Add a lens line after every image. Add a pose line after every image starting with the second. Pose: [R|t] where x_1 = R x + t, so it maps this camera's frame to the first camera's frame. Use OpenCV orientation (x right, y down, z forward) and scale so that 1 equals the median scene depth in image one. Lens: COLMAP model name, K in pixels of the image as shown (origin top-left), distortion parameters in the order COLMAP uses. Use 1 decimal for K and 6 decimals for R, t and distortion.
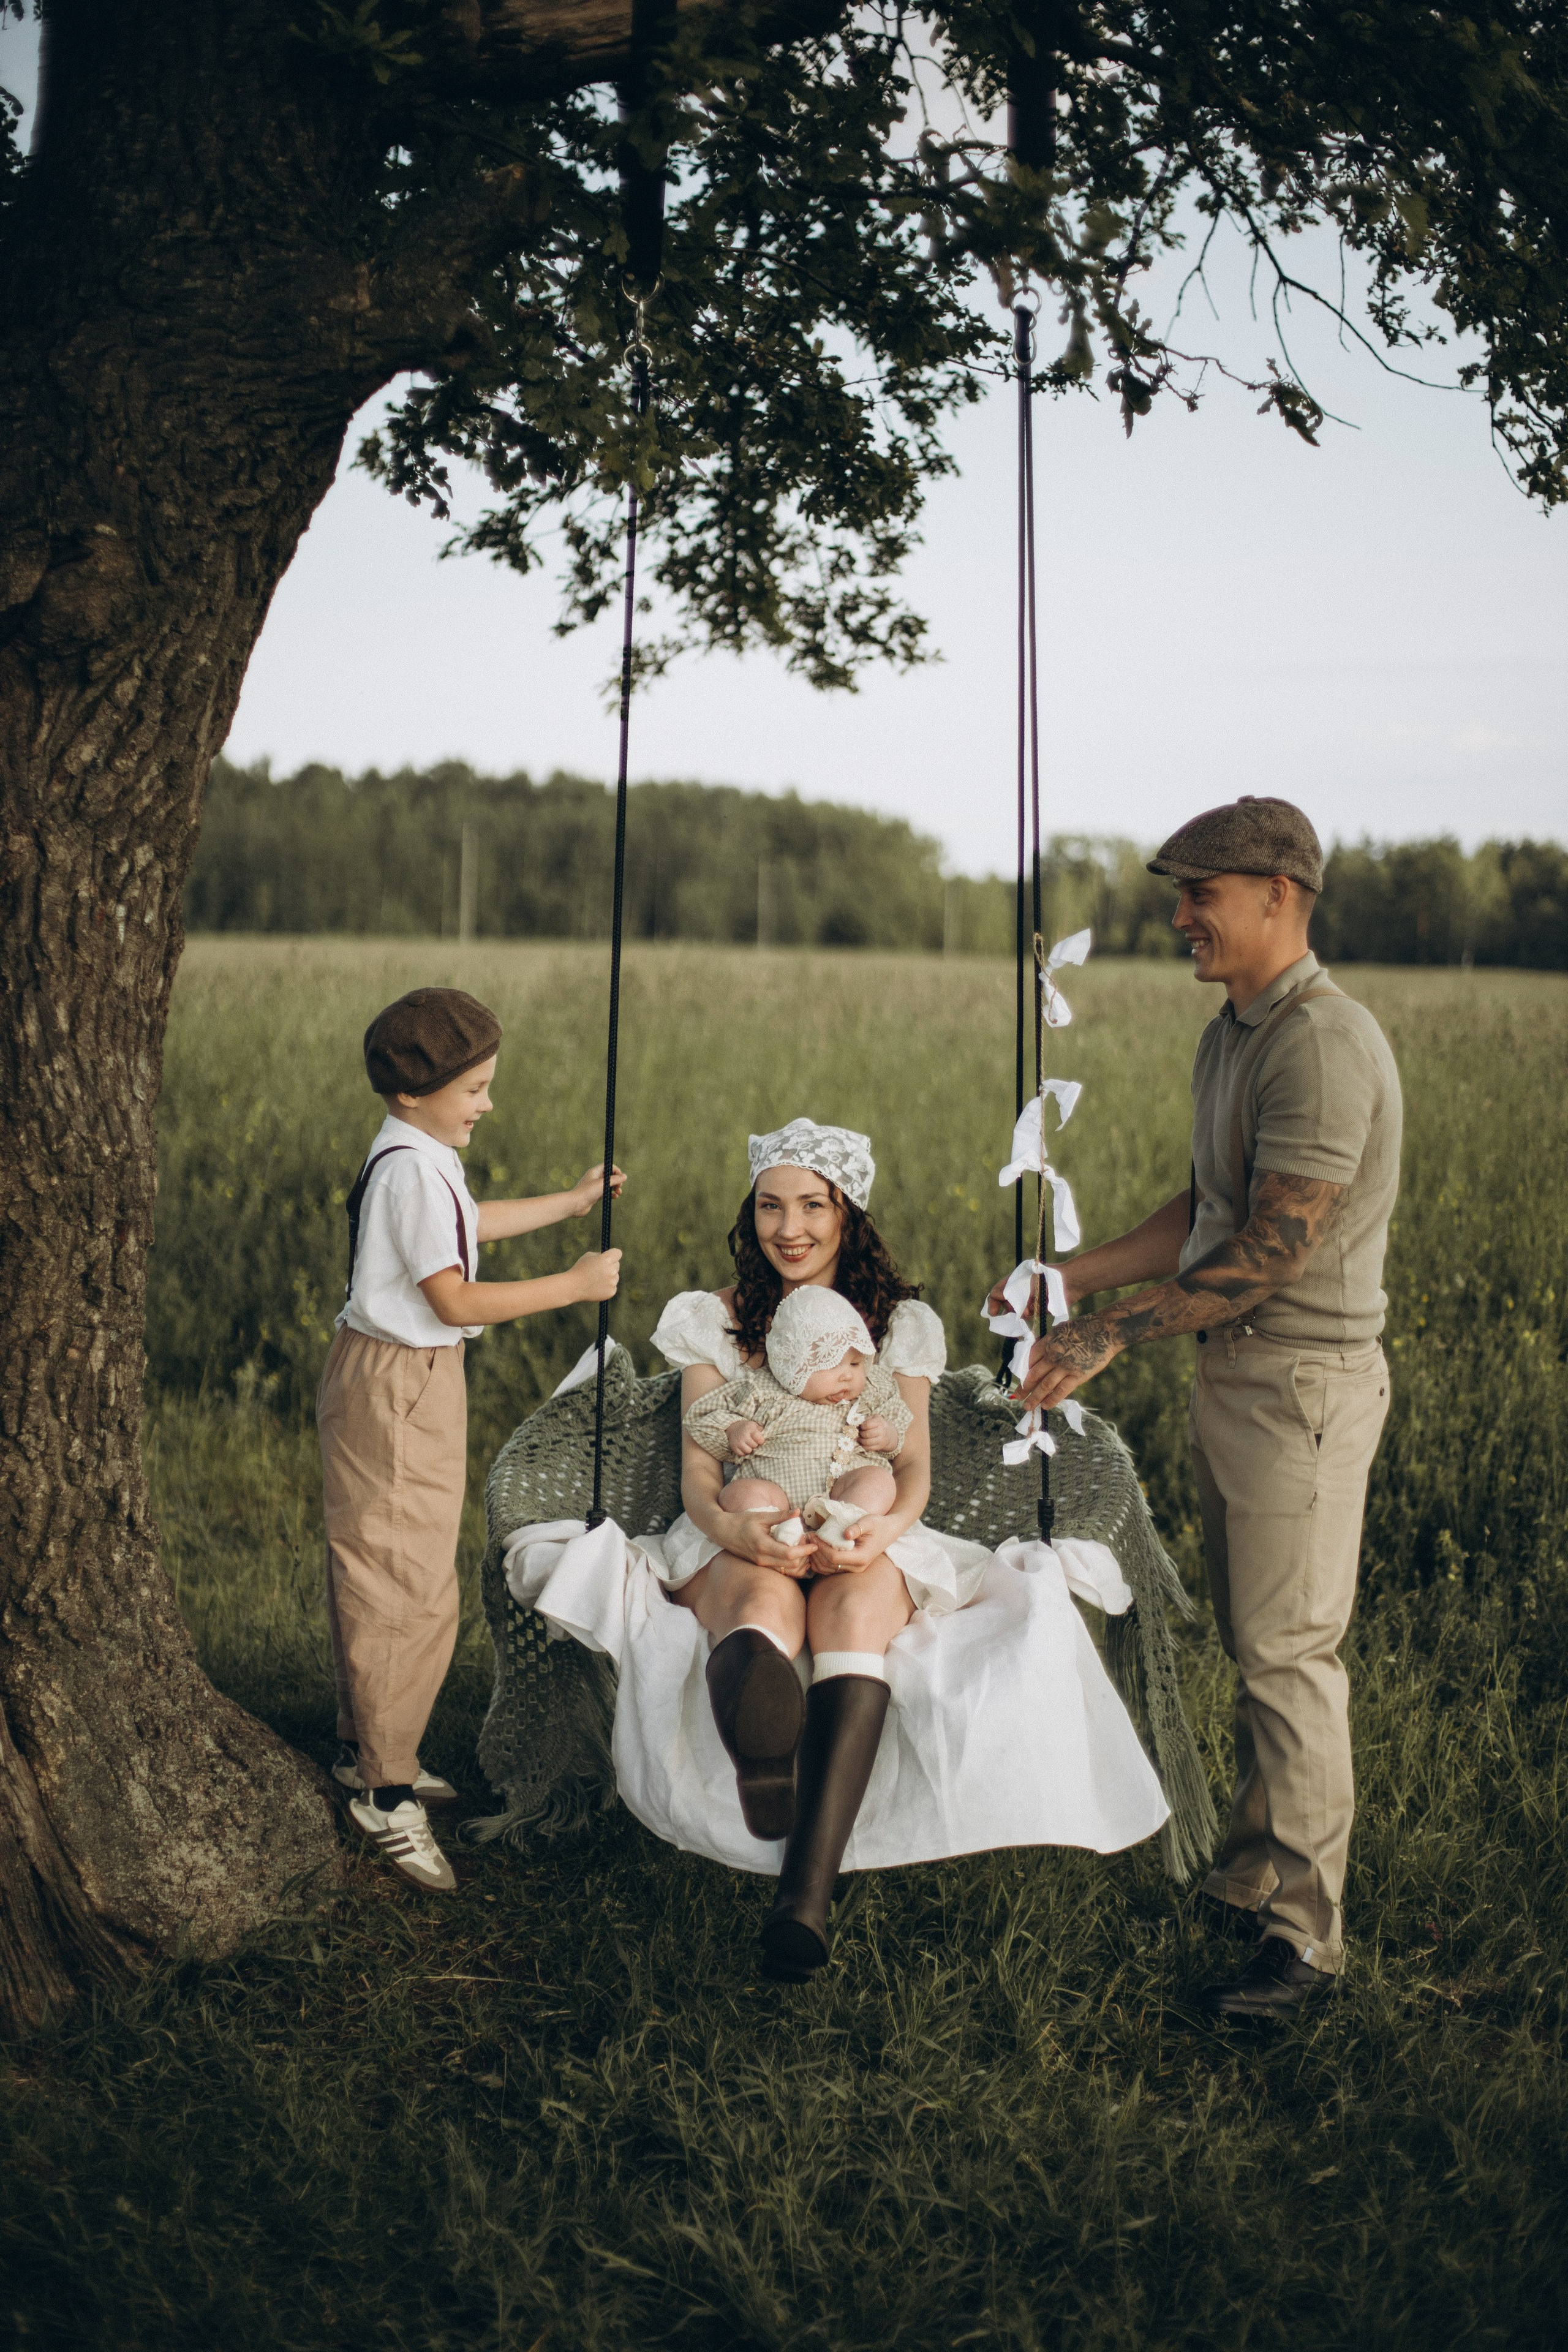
lens RADIAL K [[3457.0, 0, 784.0], [0, 3457.0, 1176.0], [0, 0, 1]] dist [-0.154559, 0.165603]
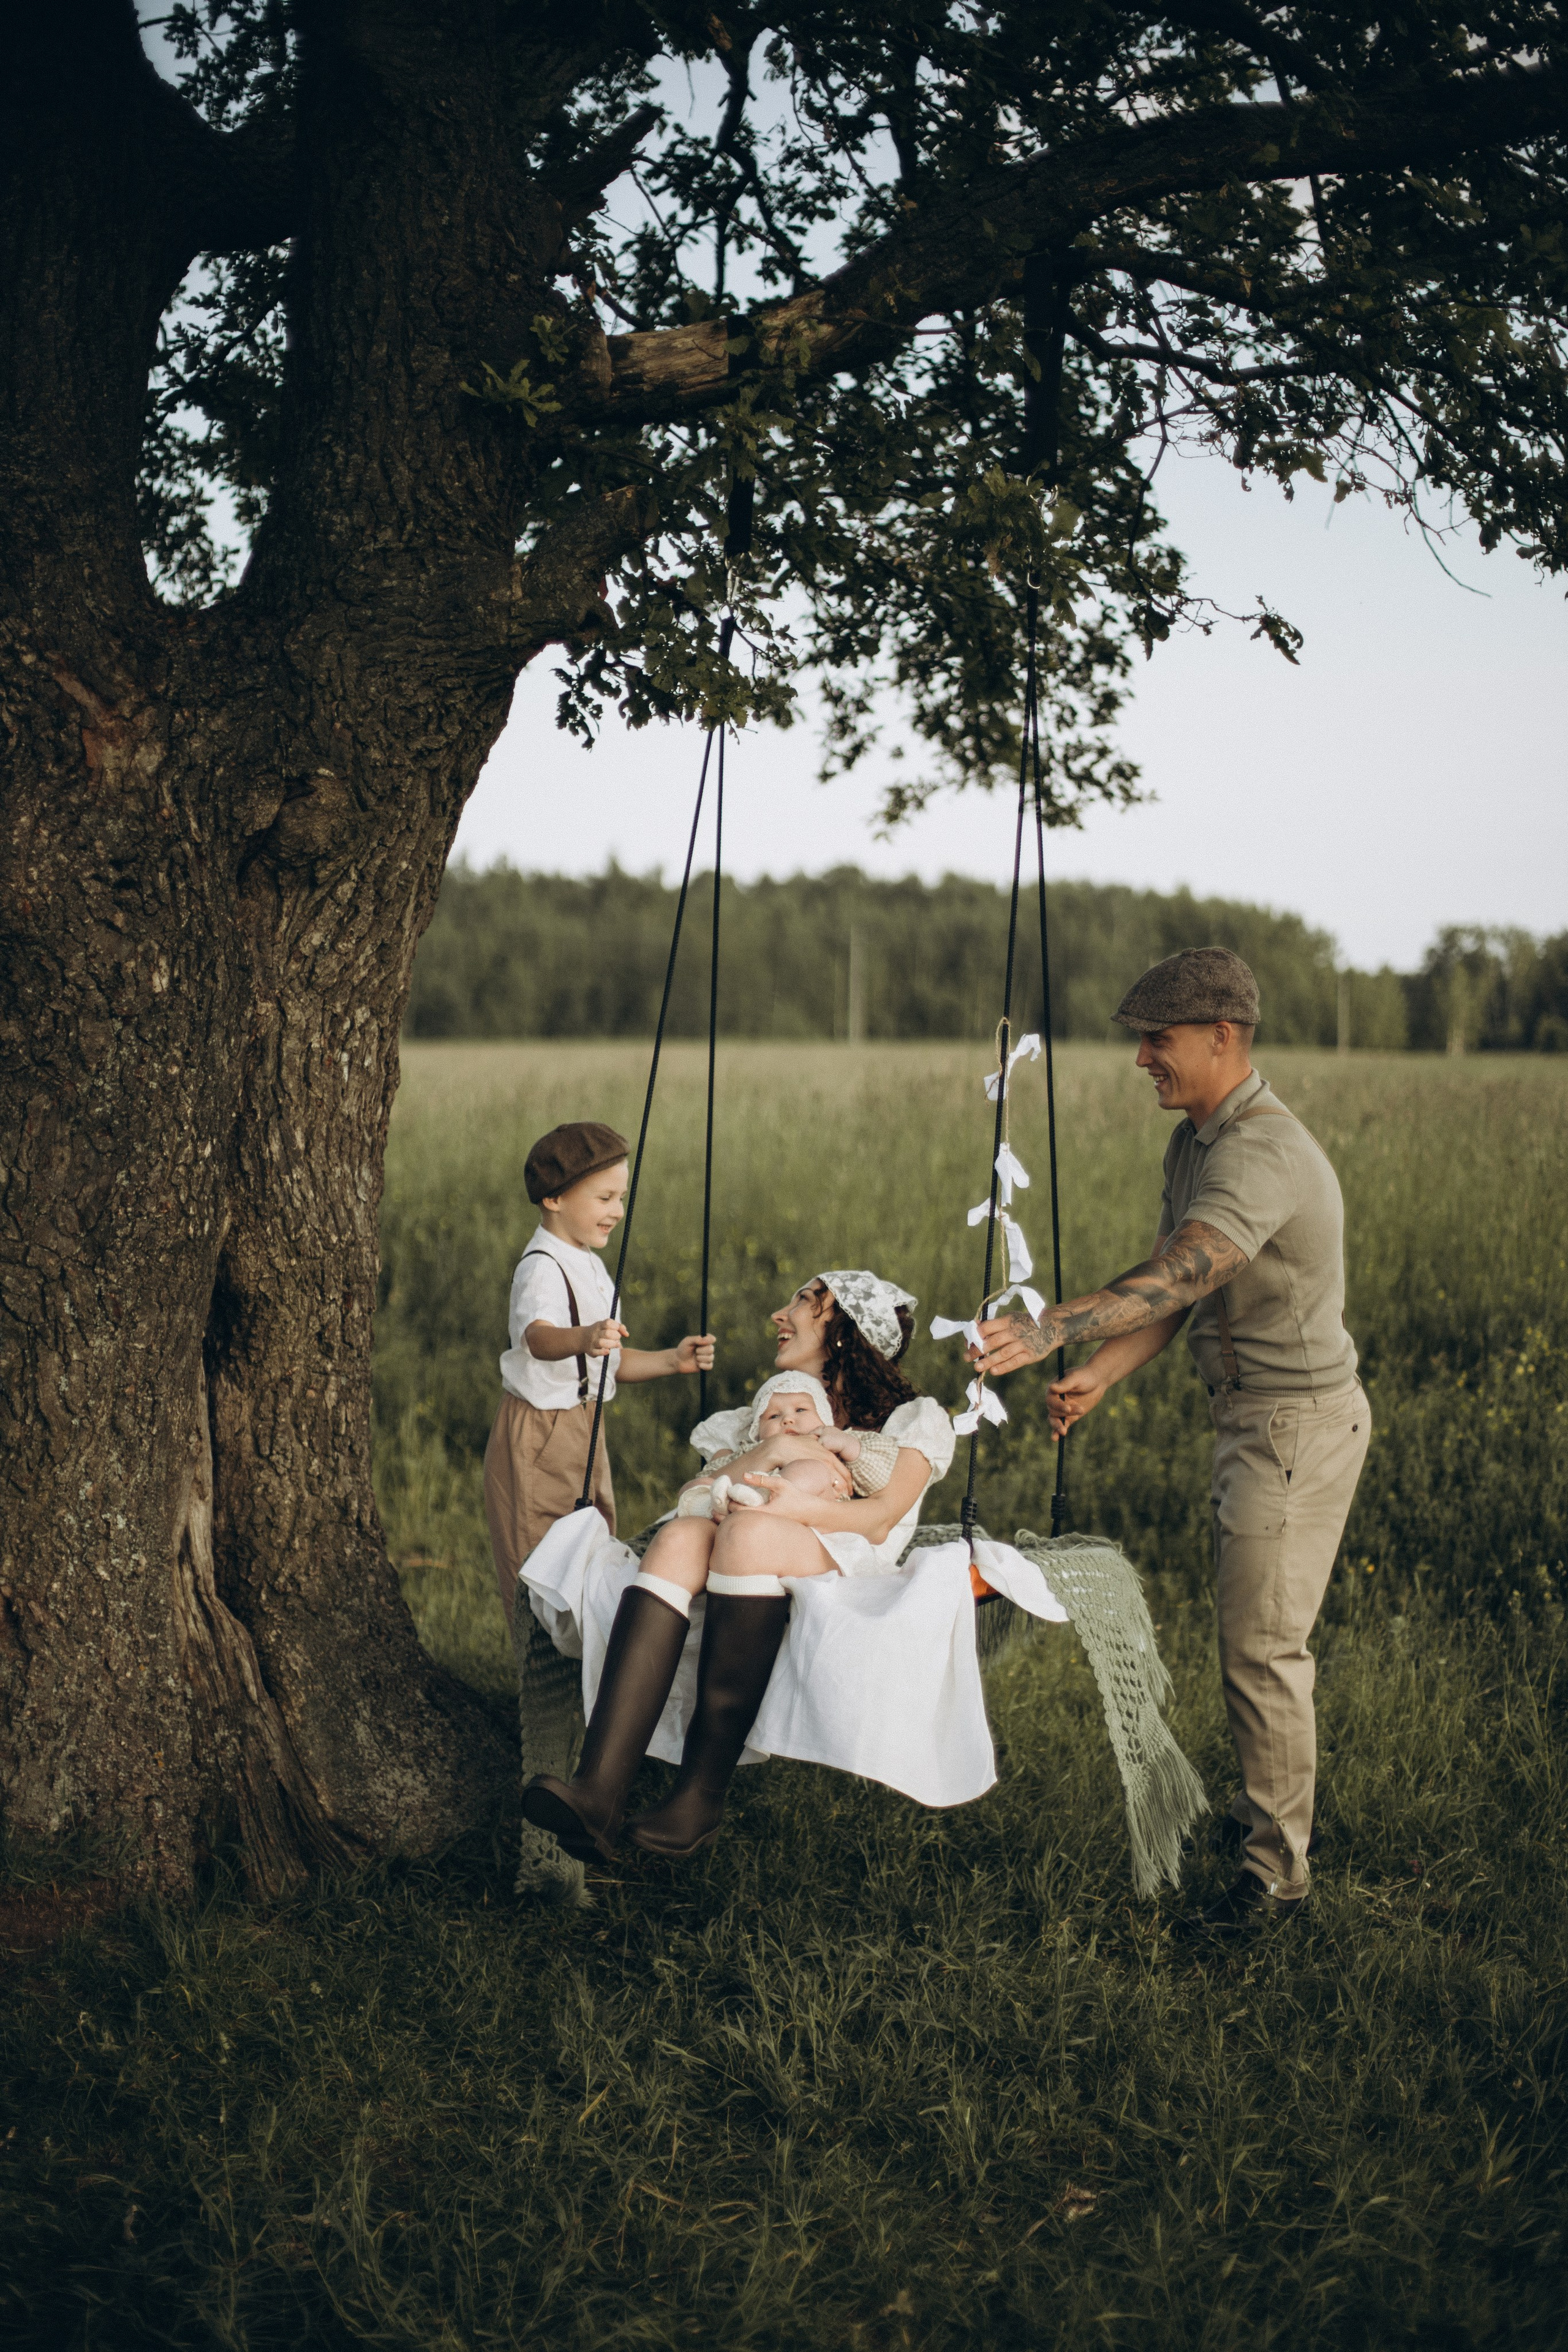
lens RADIAL K [[3552.9, 0, 742.4], [0, 3552.9, 1181.3], [0, 0, 1]] dist [-0.171079, 0.253644]
pose [[0.991439, -0.011963, -0.130023, 0.133672], [0.008317, 0.999558, -0.028549, 0.010461], [0.130307, 0.027223, 0.991100, -0.324672]]
